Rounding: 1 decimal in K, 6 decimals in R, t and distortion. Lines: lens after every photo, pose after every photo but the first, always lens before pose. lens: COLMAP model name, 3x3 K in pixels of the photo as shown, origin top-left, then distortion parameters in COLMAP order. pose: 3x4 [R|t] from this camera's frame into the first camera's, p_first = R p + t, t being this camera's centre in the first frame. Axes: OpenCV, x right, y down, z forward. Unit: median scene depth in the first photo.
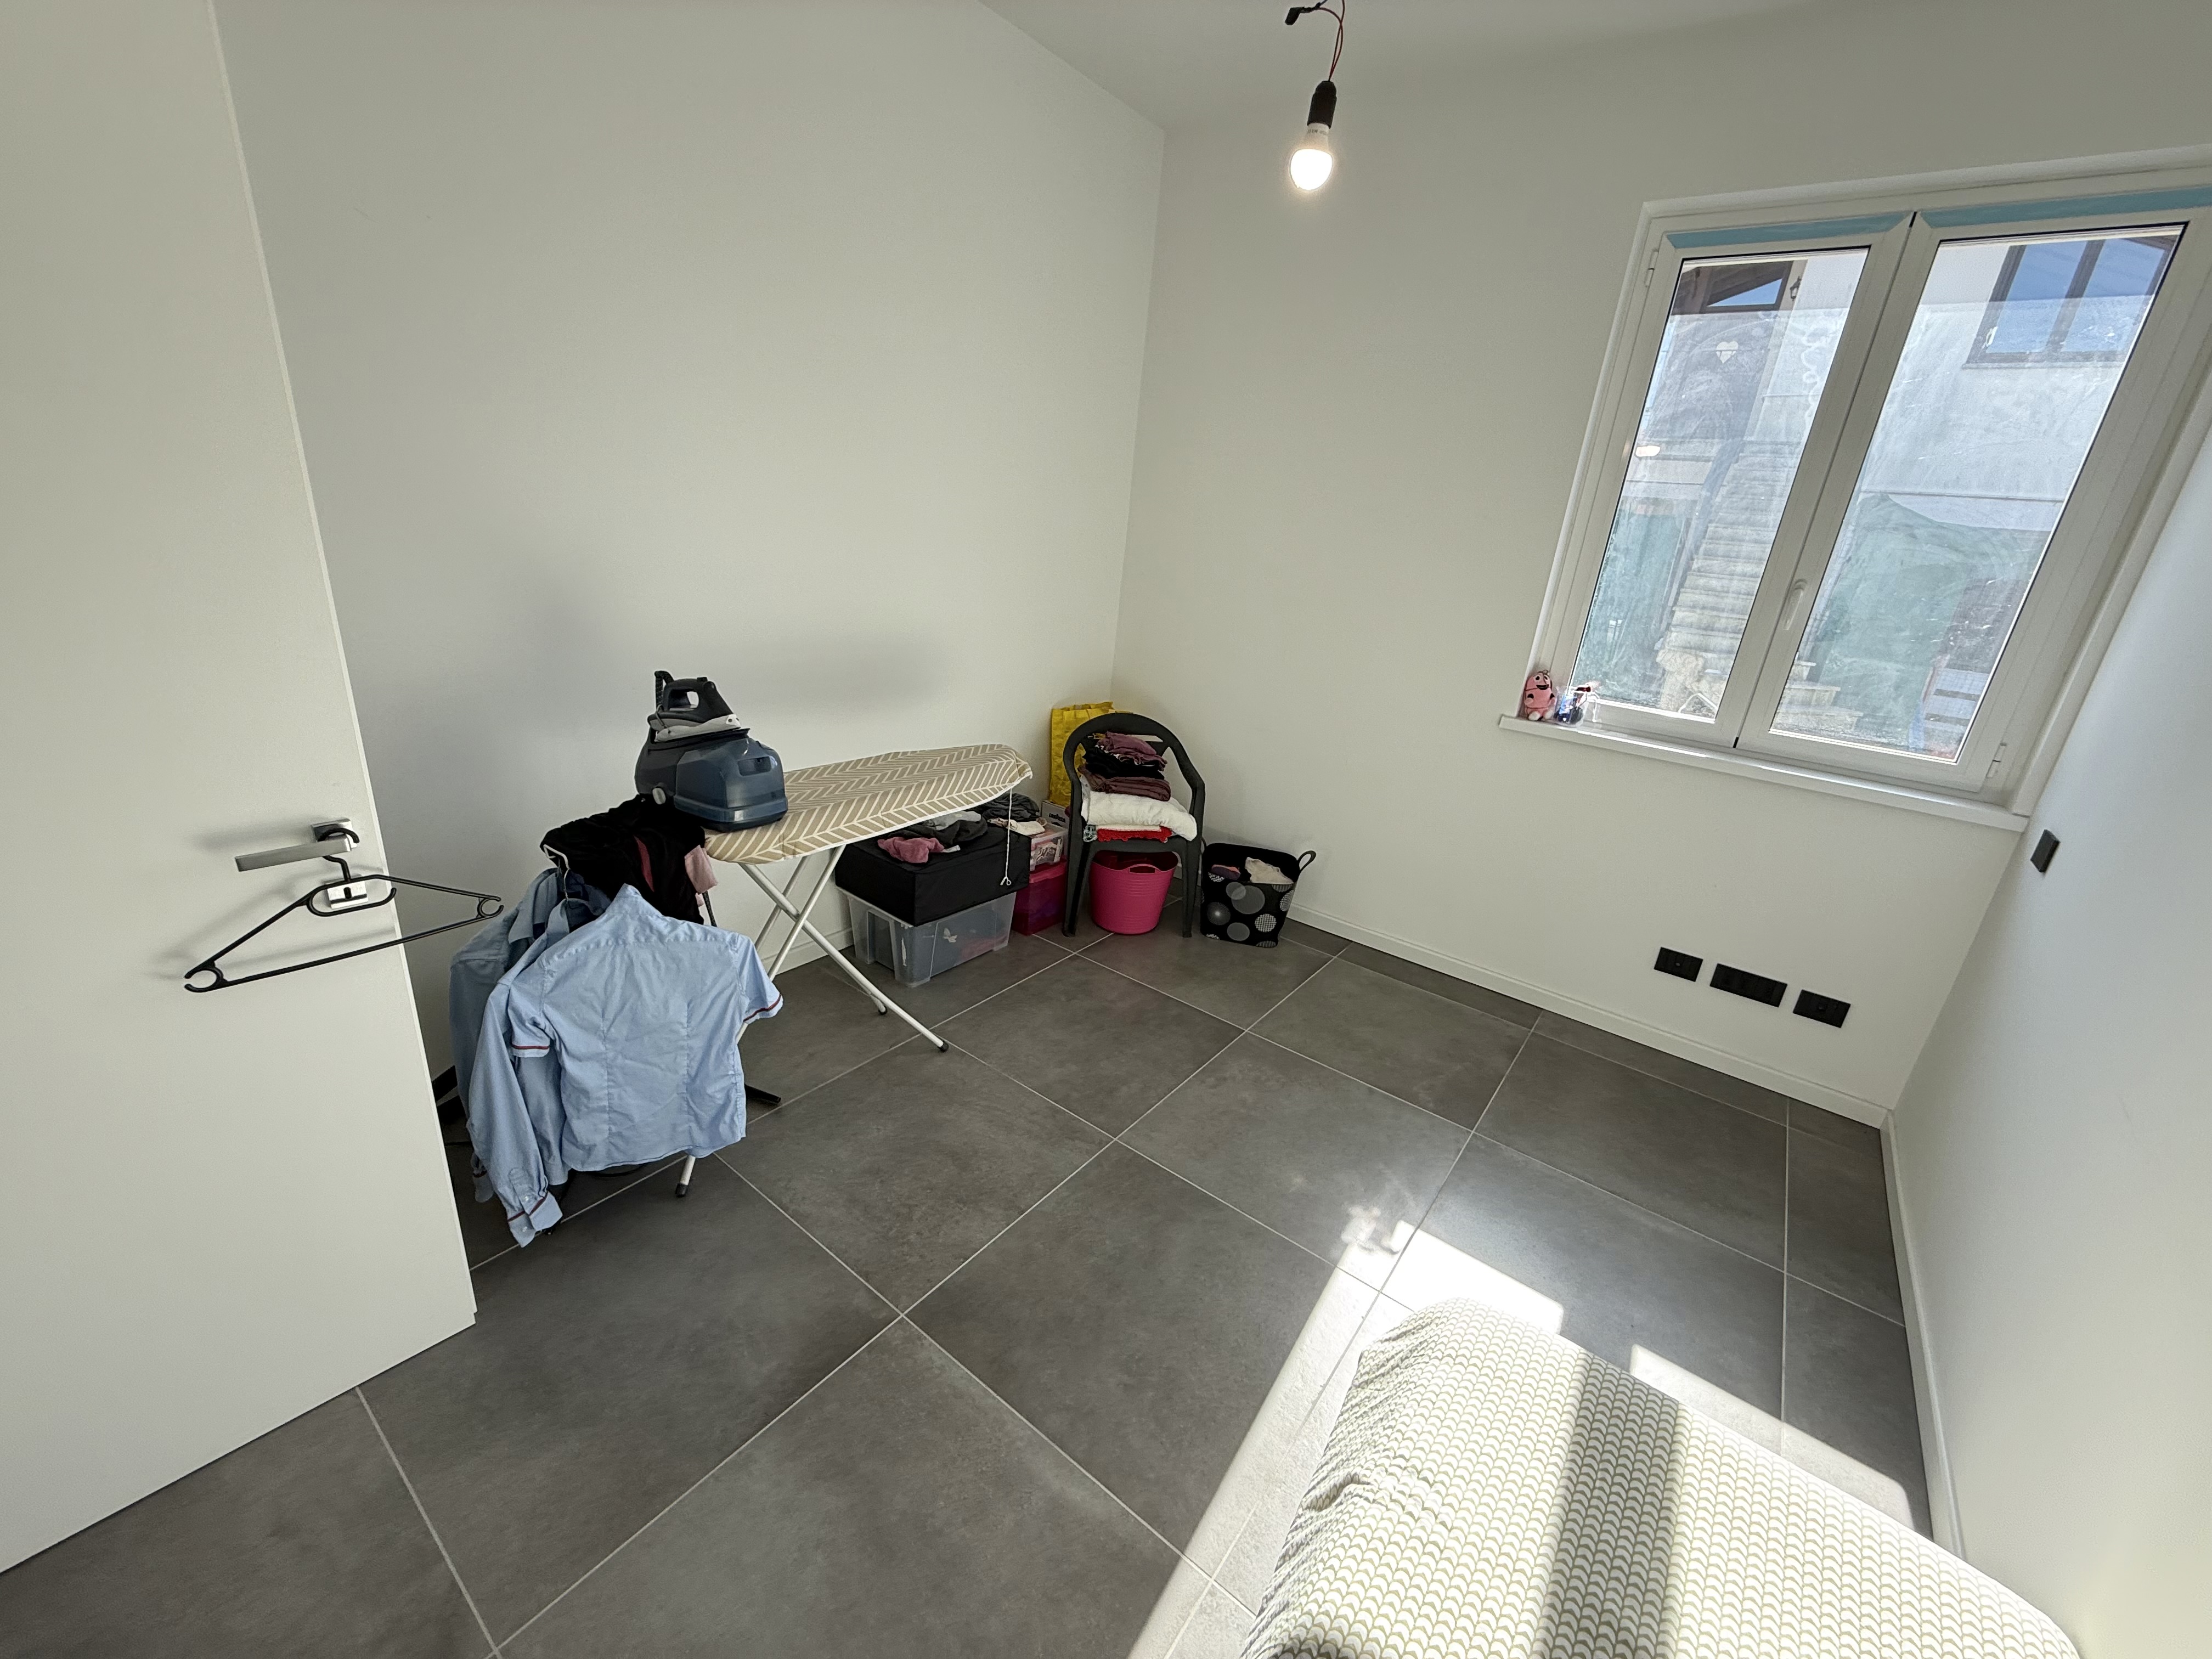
lens RADIAL K [[887.7, 0, 1103.4], [0, 887.7, 827.2], [0, 0, 1]] dist [0.001982, 0.000070]
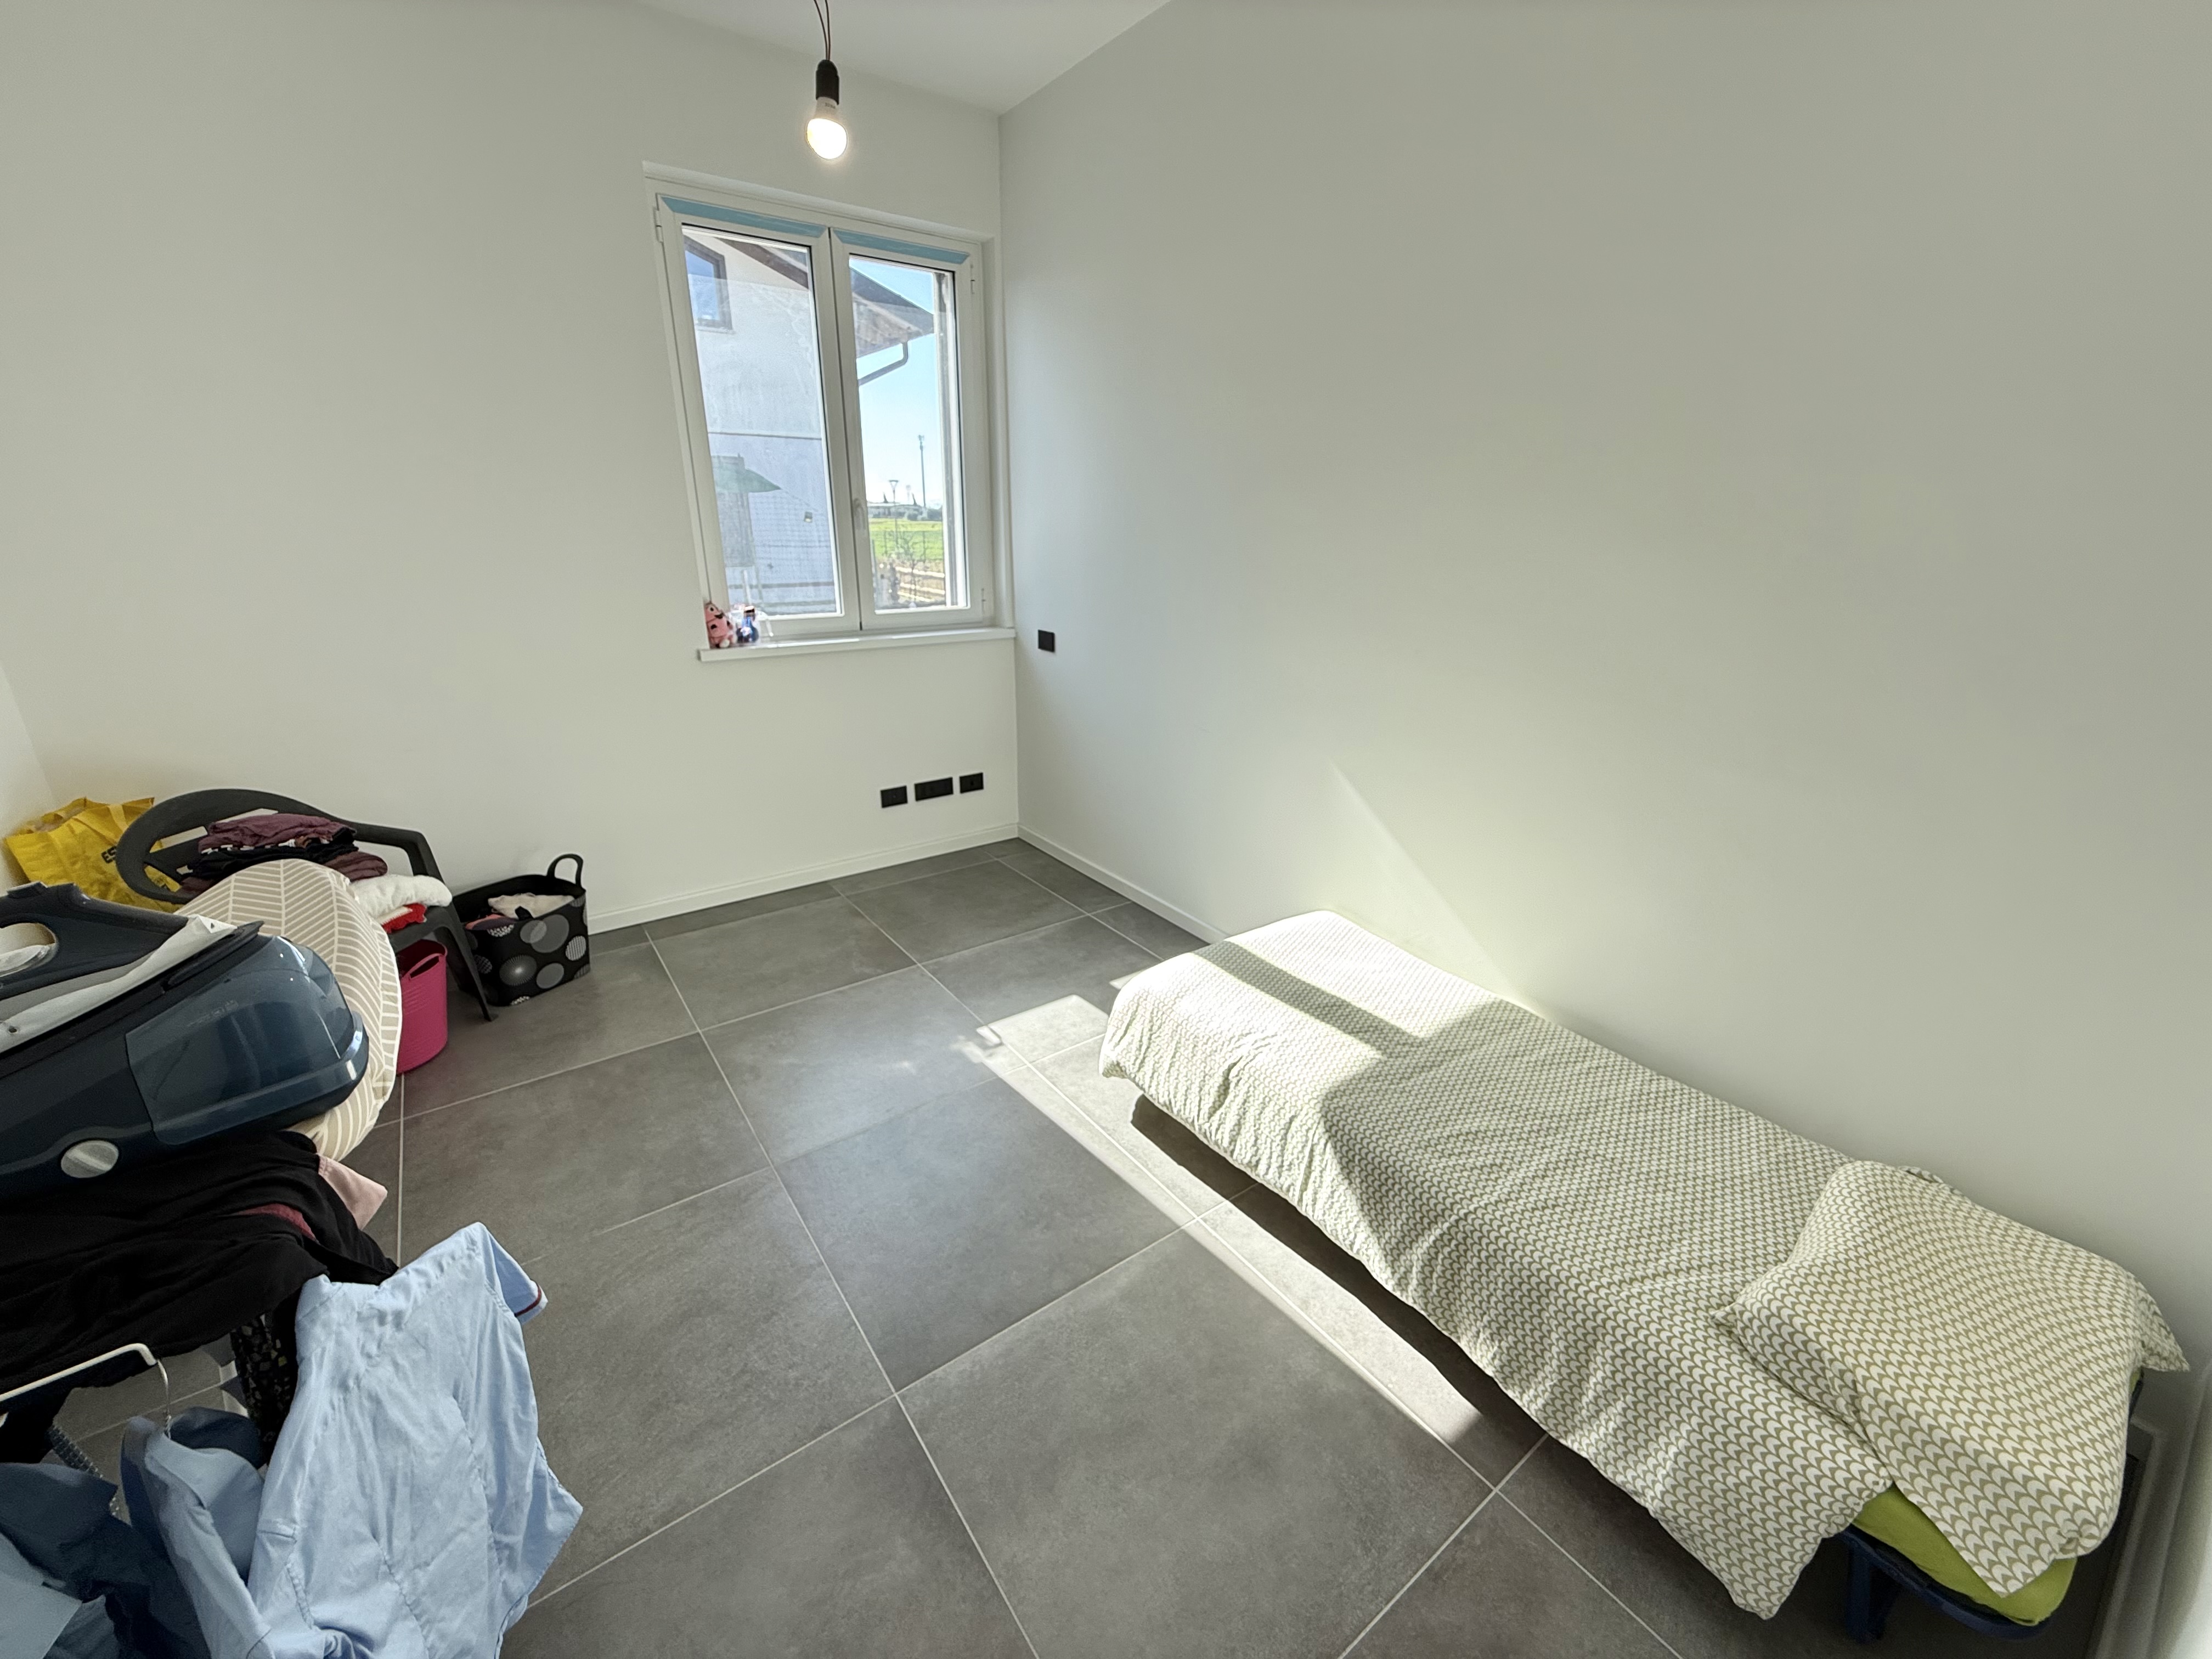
lens RADIAL K [[883.8, 0, 1102.2], [0, 883.8, 829.7], [0, 0, 1]] dist [0.001529, -0.000260]
pose [[0.283333, -0.399857, 0.871686, -0.451924], [0.337793, 0.892293, 0.299514, -0.096071], [-0.897562, 0.209587, 0.387885, 0.222417]]
